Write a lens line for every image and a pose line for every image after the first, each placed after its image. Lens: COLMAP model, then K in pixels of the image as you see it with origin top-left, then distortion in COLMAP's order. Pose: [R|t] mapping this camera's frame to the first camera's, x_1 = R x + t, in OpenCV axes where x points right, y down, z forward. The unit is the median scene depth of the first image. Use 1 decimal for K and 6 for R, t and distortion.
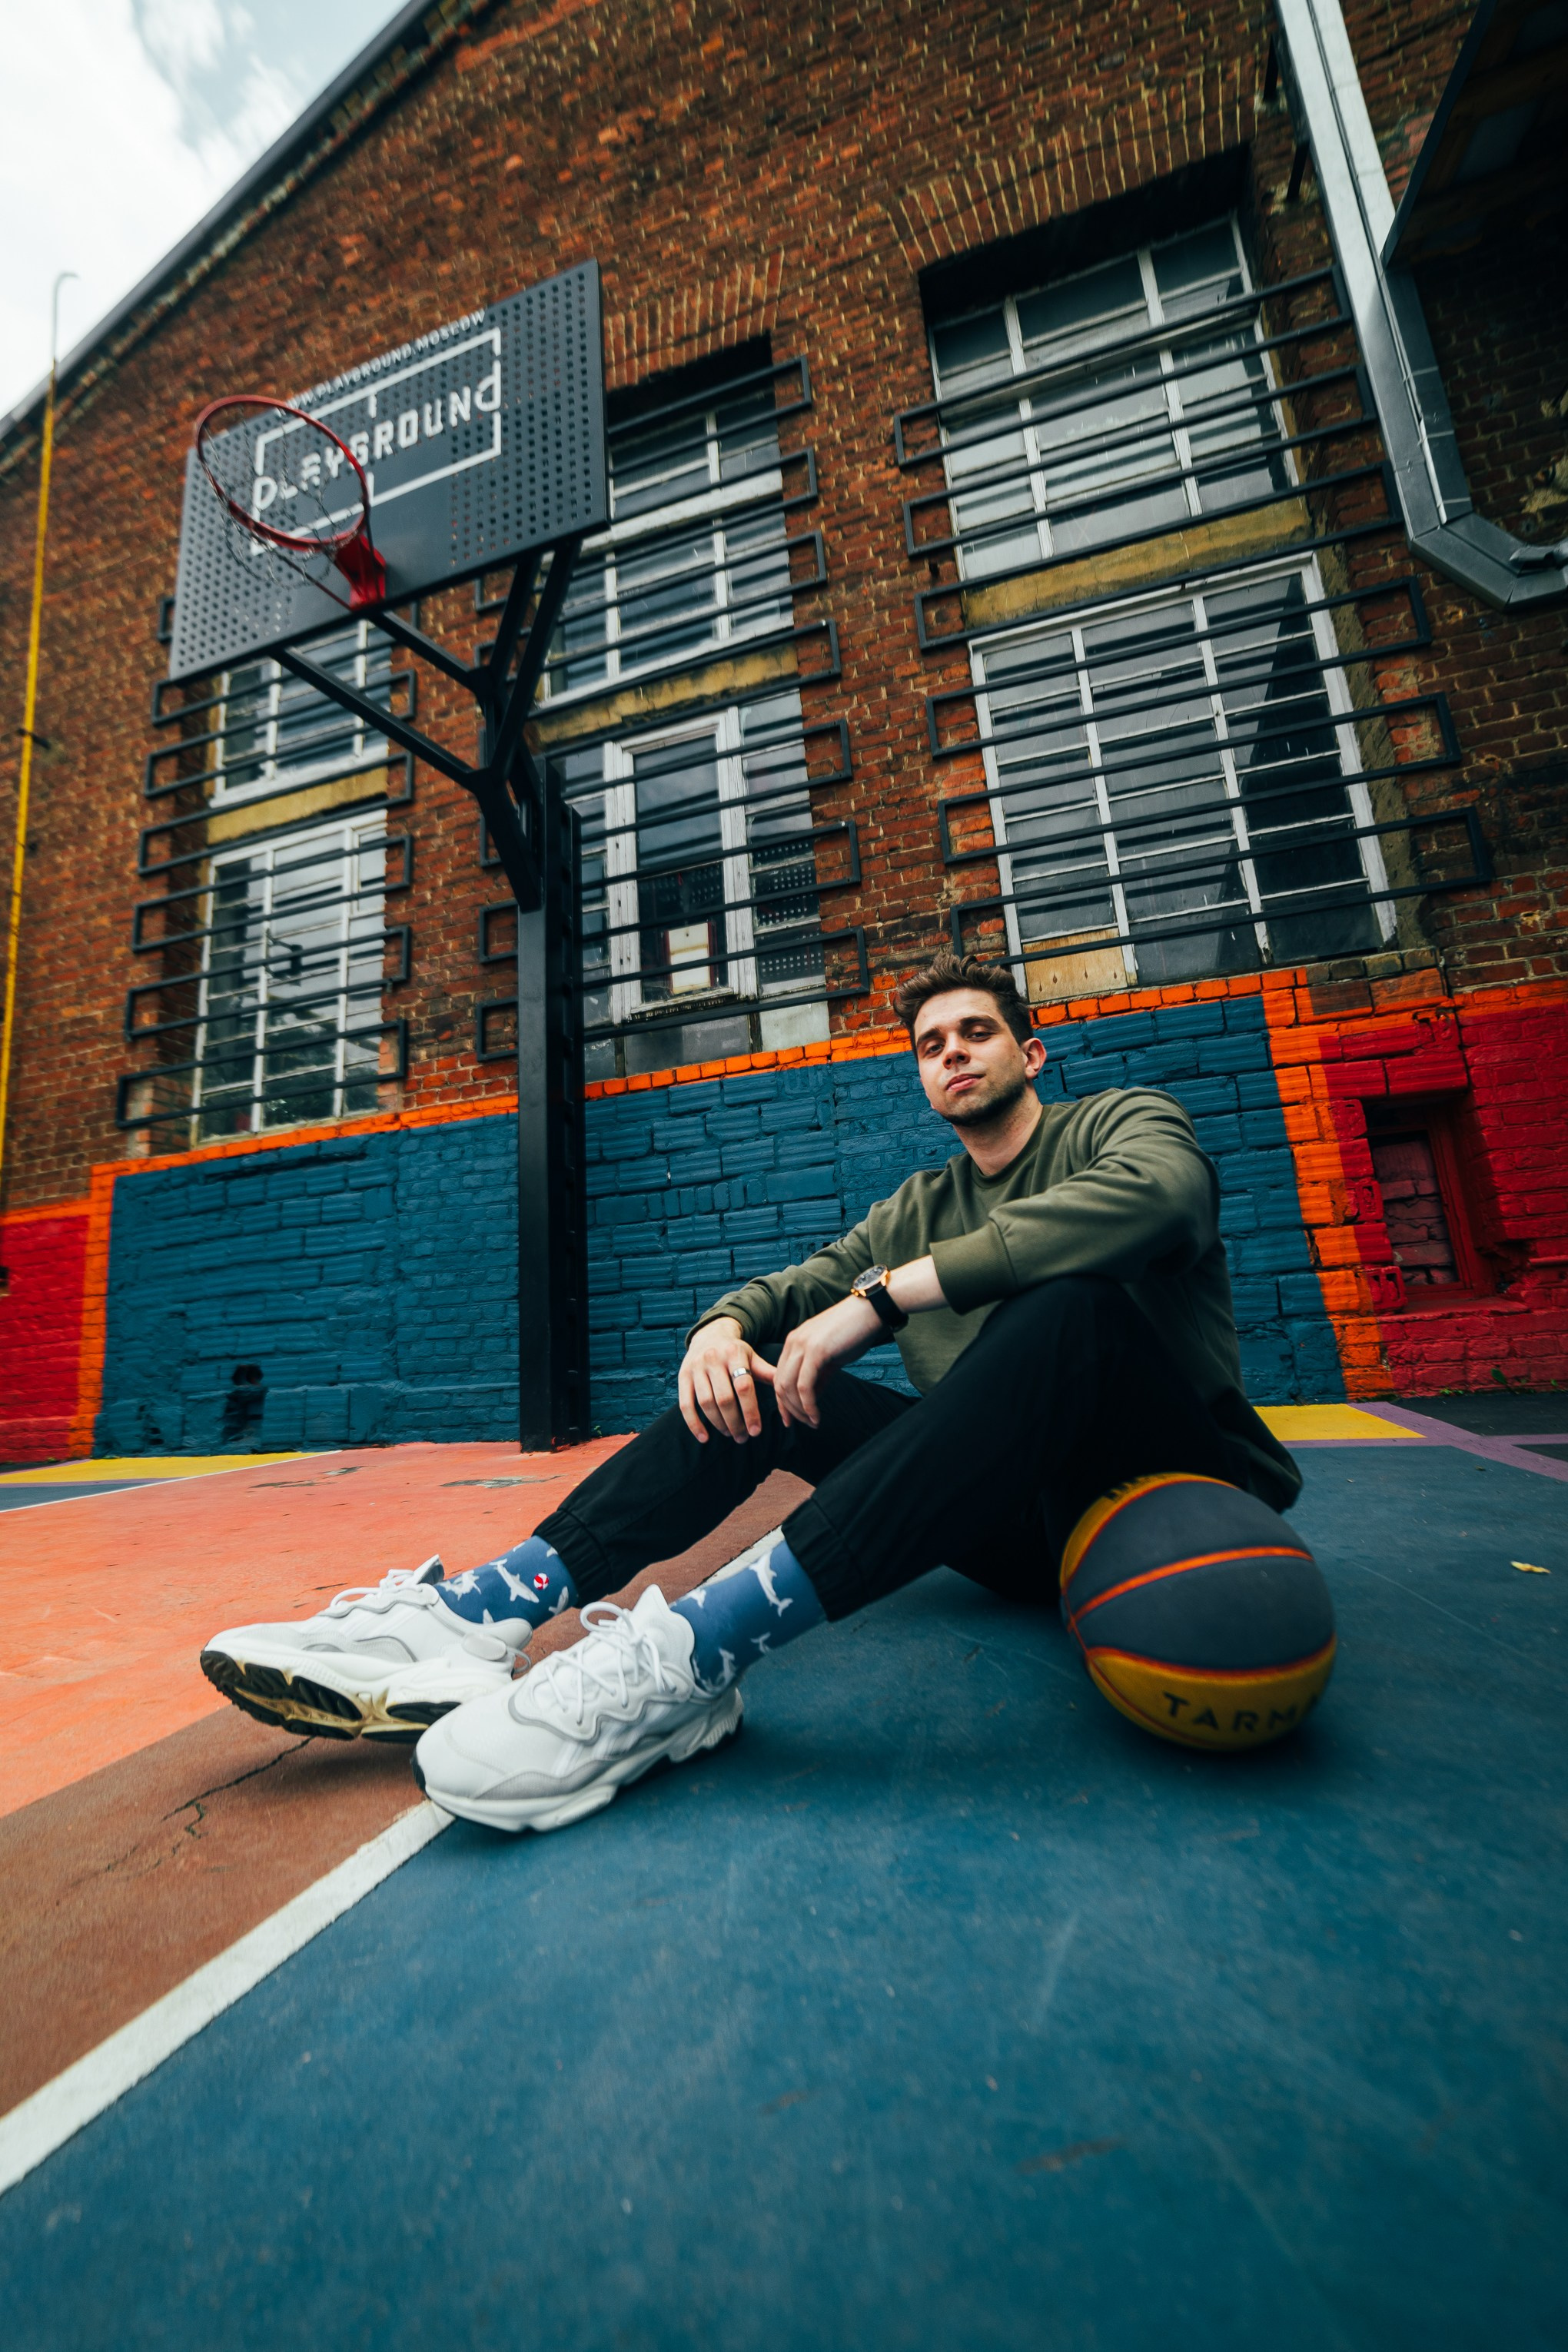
lens RADIAL K [[905.0, 0, 777.6], [0, 905.0, 1171.8], [0, 0, 1]] dist [-0.020314, 0.007855]
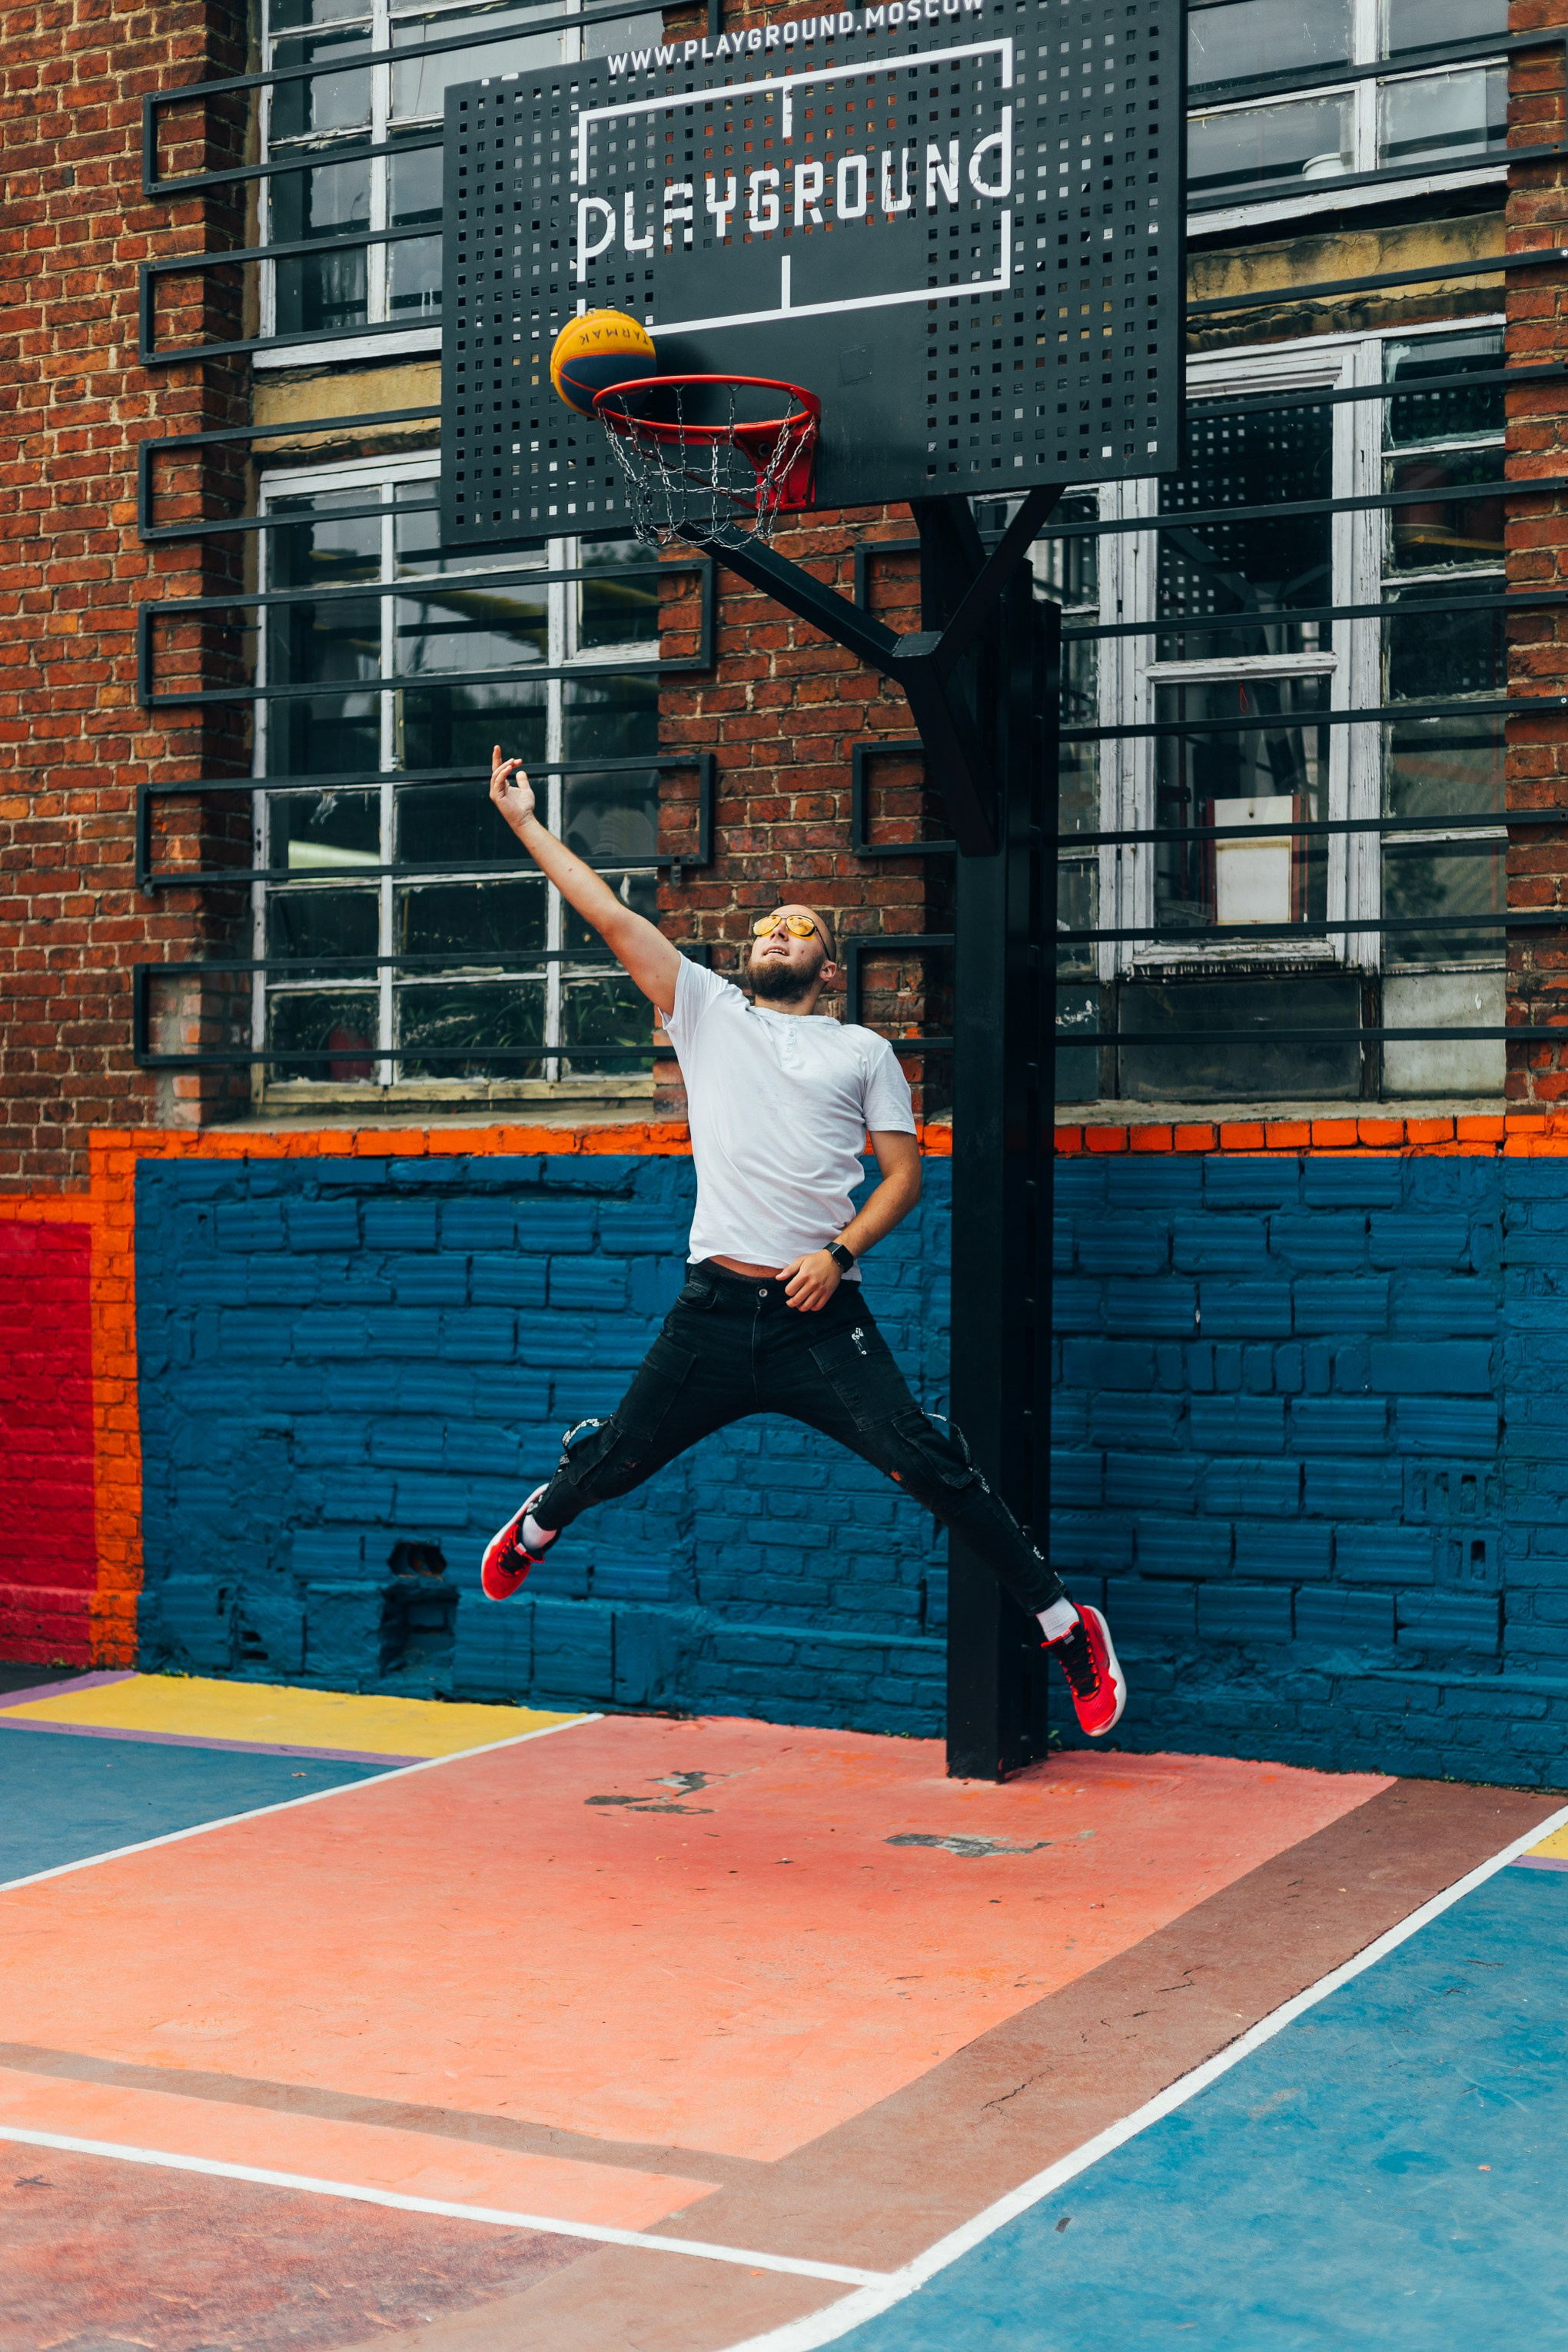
lens RADIAL K [[3370.4, 0, 782.8], [0, 3370.4, 1161.8], [0, 0, 1]] dist [0.012905, 0.000000]
pose [[0.979684, 0.069980, -0.187942, 0.013931], [-0.032013, 0.979696, 0.197917, -0.472182], [0.197976, -0.187880, 0.962032, -0.999423]]
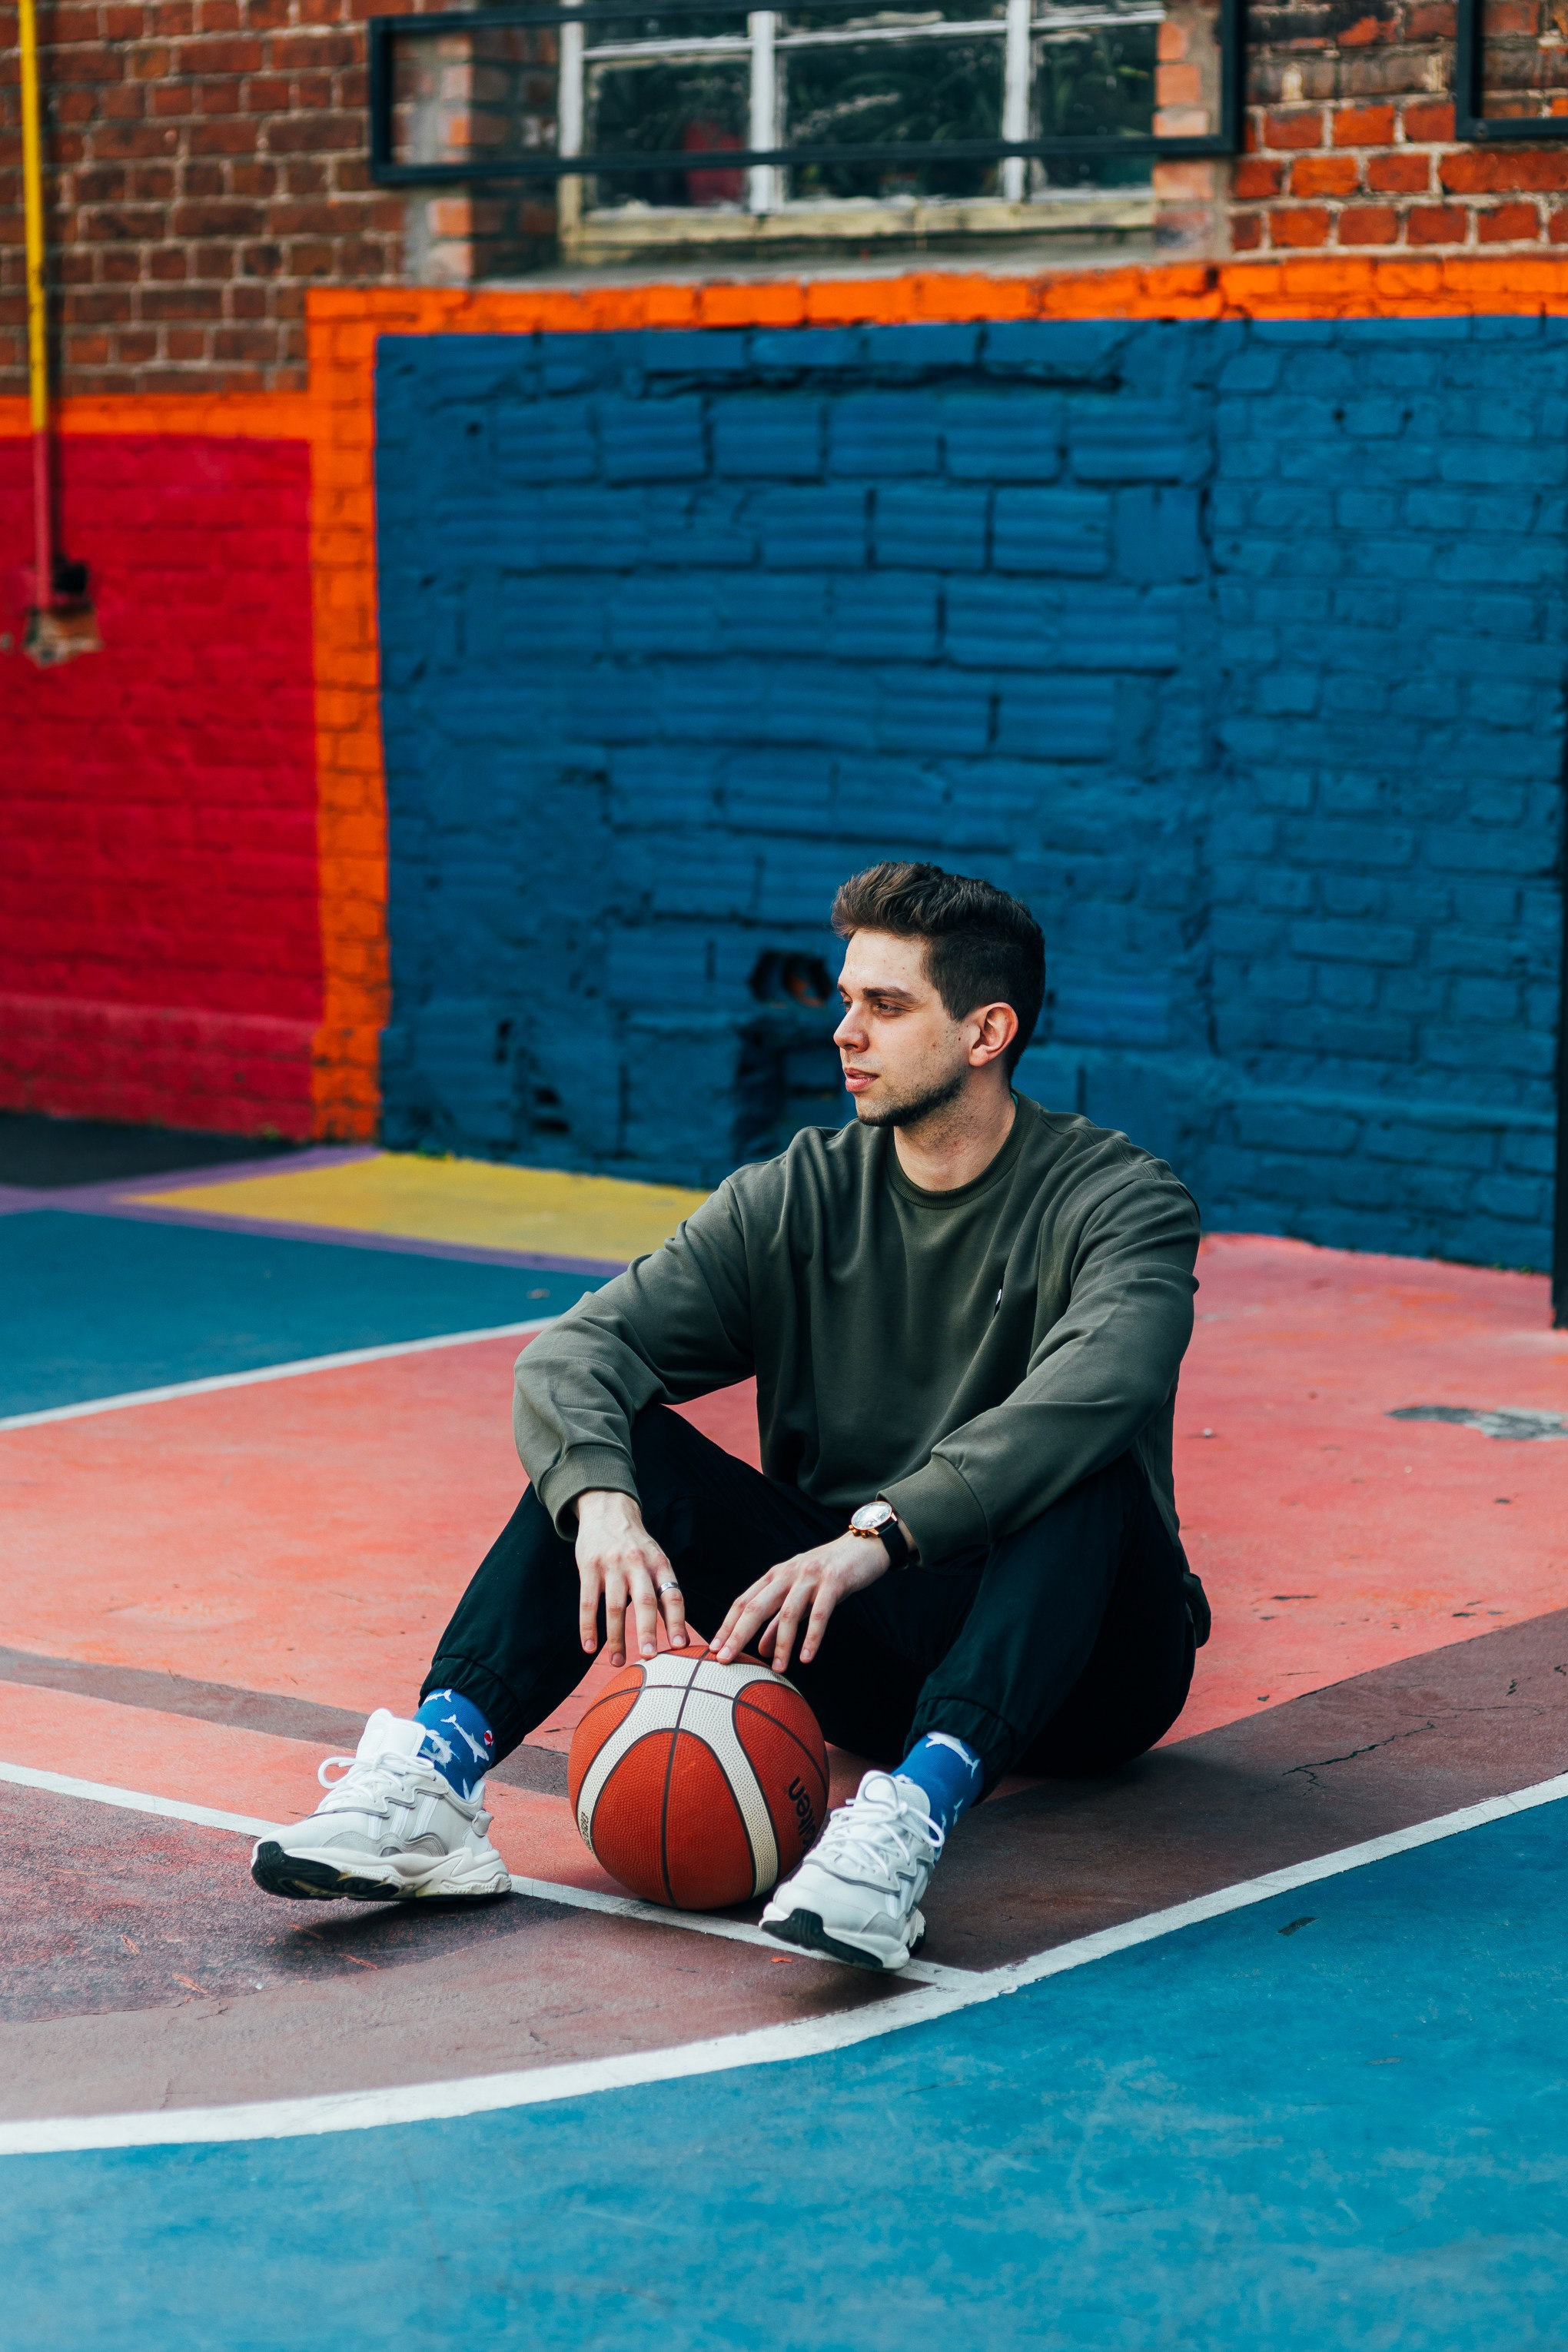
lens RADIAL K [[5642.4, 0, 829.8], [0, 5642.4, 1203.9], [0, 0, 1]] dist [-0.026398, 0.000000]
pose [[0.923936, 0.121617, -0.362699, 0.249380], [0.005913, 0.943466, 0.331417, -0.449657], [0.382500, -0.308353, 0.870983, -1.004202]]
